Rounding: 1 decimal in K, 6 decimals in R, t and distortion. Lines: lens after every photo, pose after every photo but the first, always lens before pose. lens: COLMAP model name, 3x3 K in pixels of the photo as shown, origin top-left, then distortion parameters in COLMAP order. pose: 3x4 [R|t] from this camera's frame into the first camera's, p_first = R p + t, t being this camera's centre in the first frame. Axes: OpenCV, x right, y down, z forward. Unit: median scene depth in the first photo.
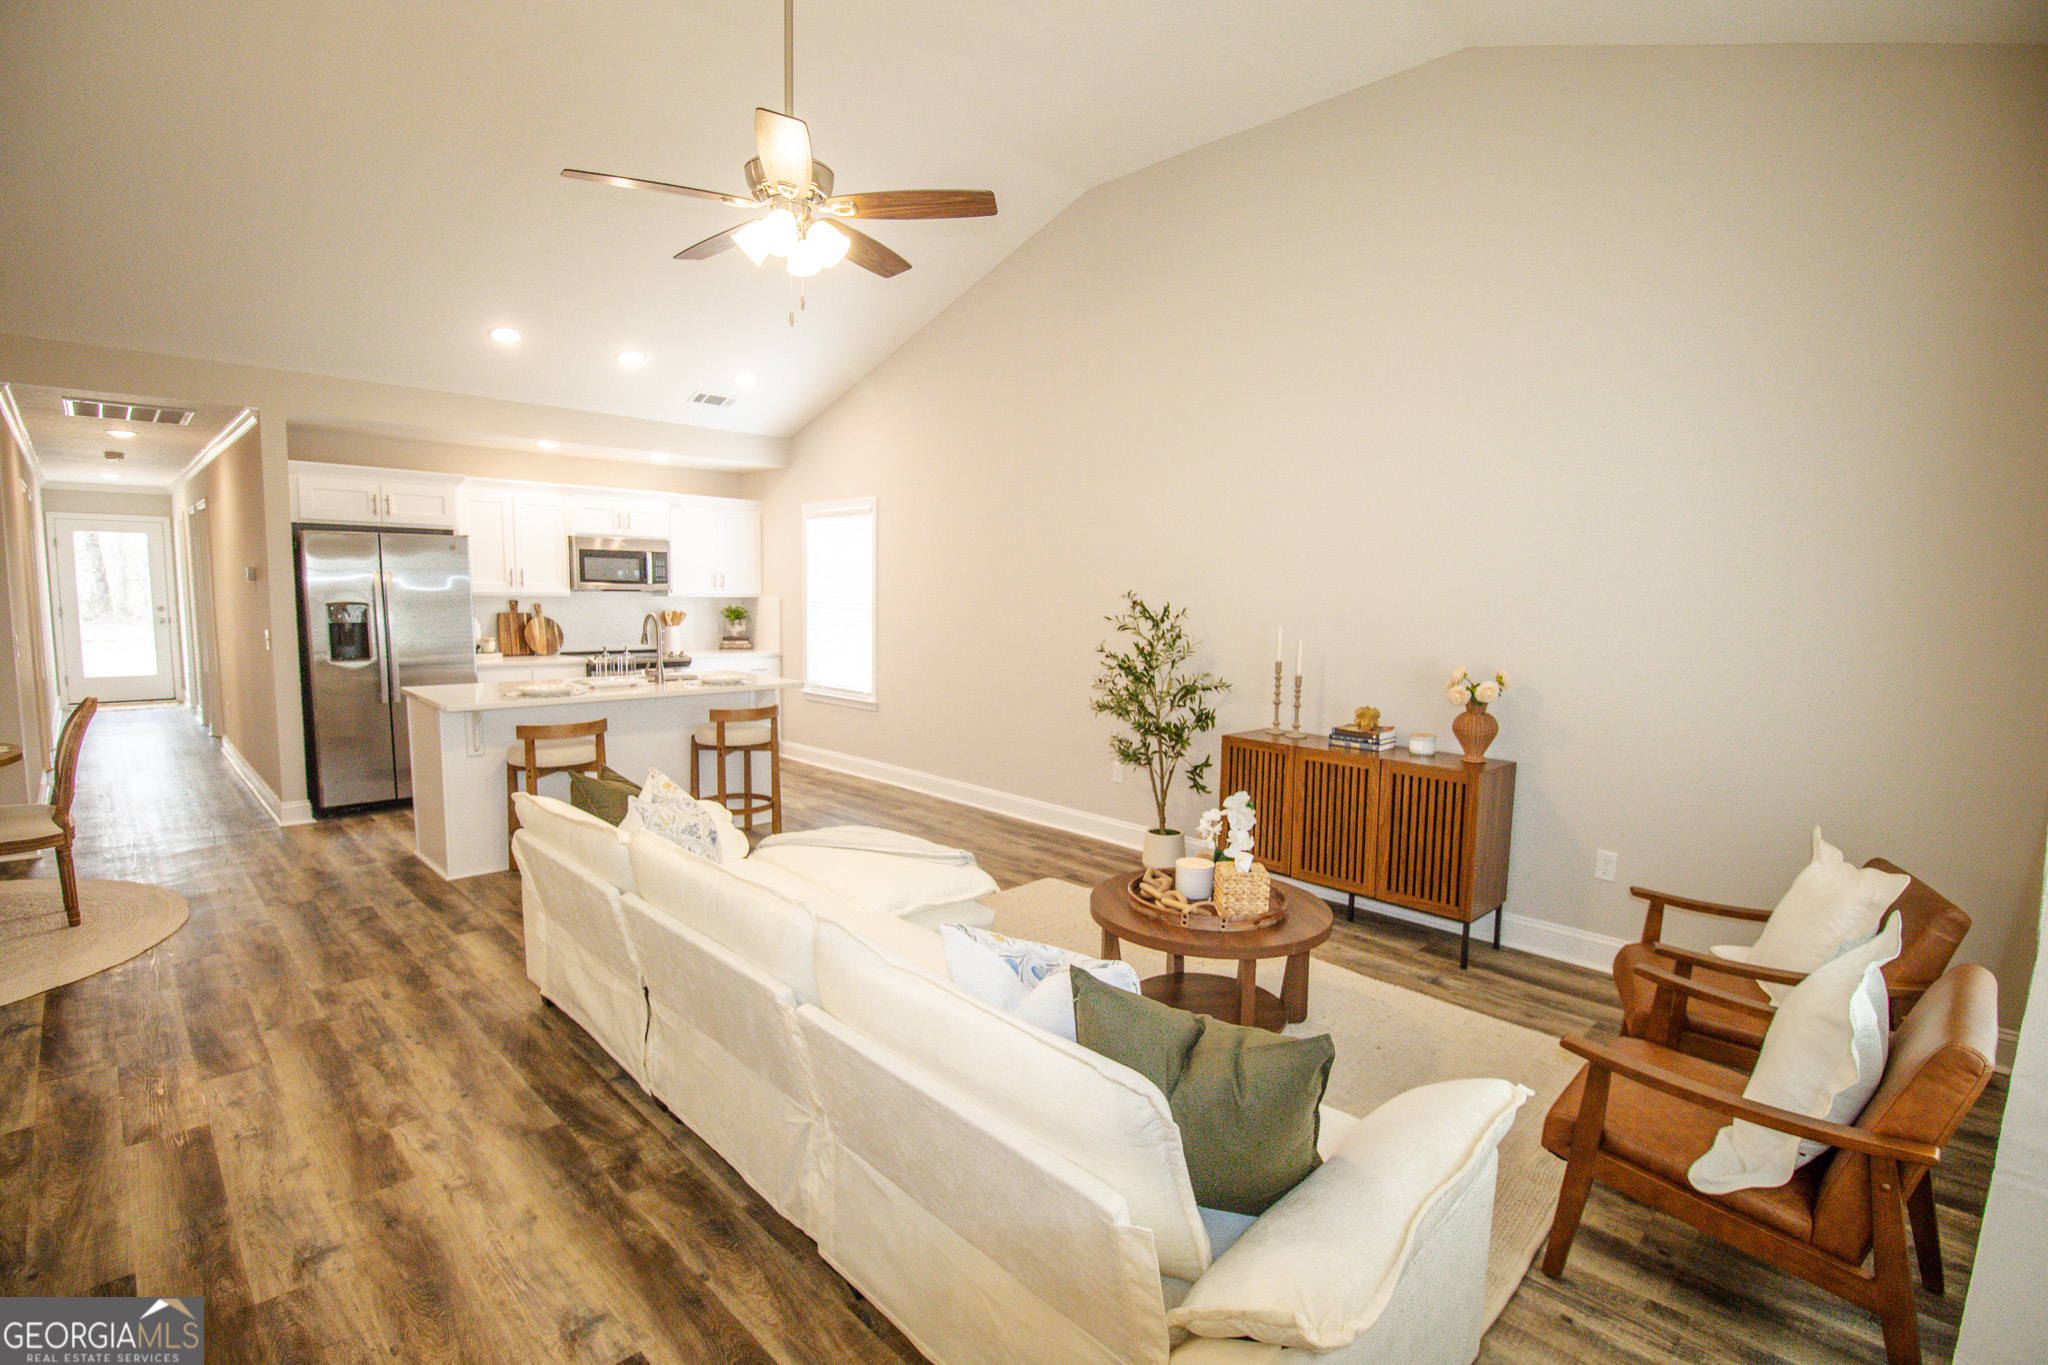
lens RADIAL K [[947.7, 0, 1036.4], [0, 947.7, 693.2], [0, 0, 1]] dist [-0.001057, -0.001480]
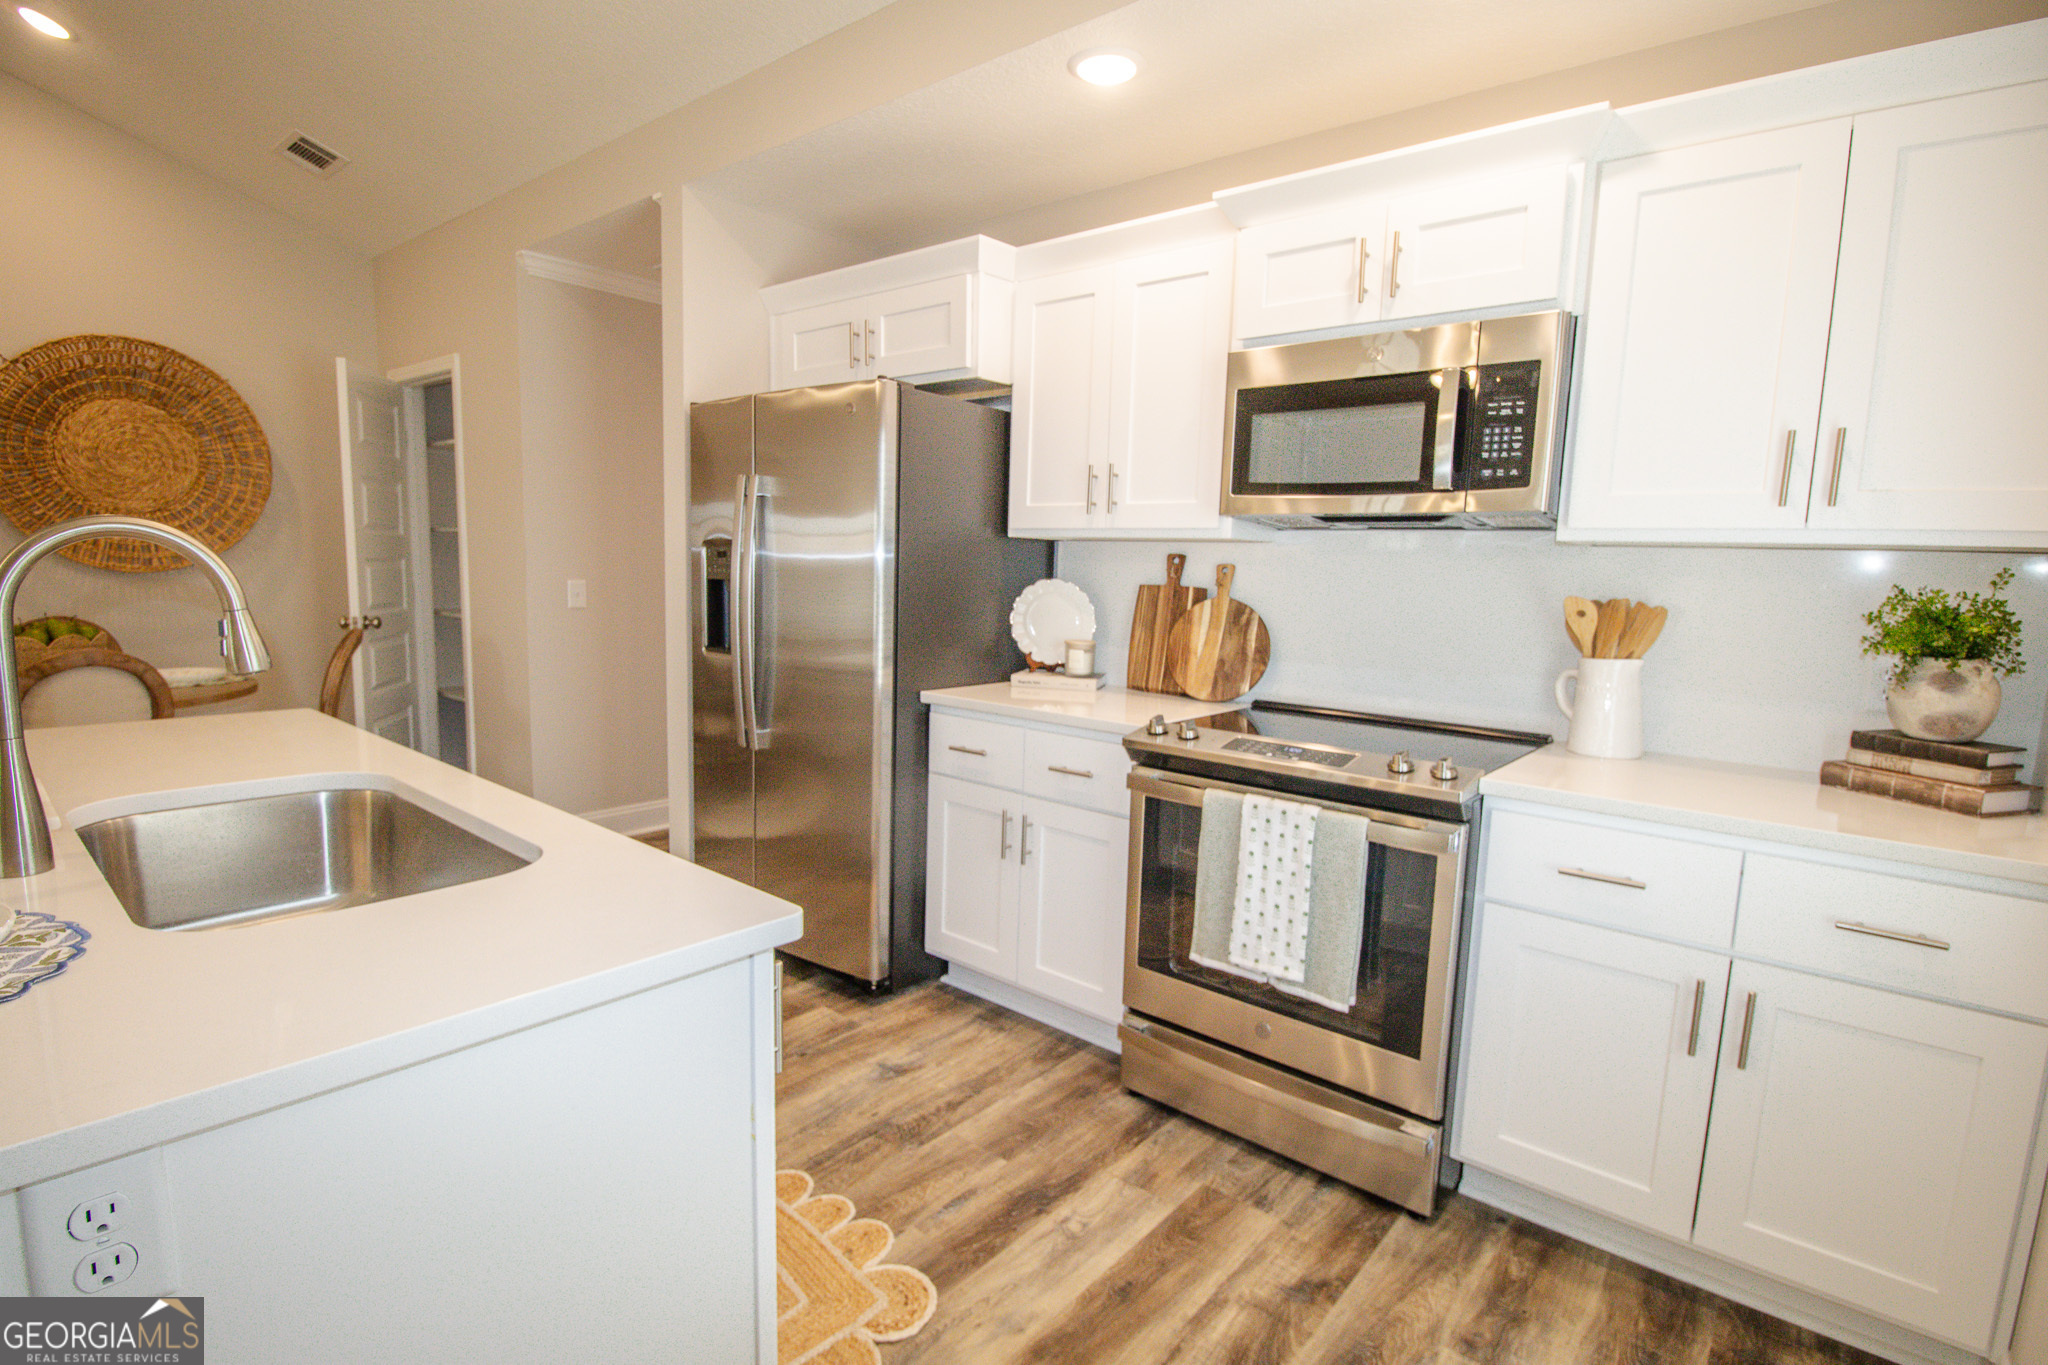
lens RADIAL K [[1008.0, 0, 1028.1], [0, 1008.0, 698.4], [0, 0, 1]] dist [-0.003199, -0.003471]
pose [[0.072616, 0.118112, -0.990342, -0.133098], [-0.139316, 0.984429, 0.107191, -0.074694], [0.987582, 0.130187, 0.087940, 0.906080]]
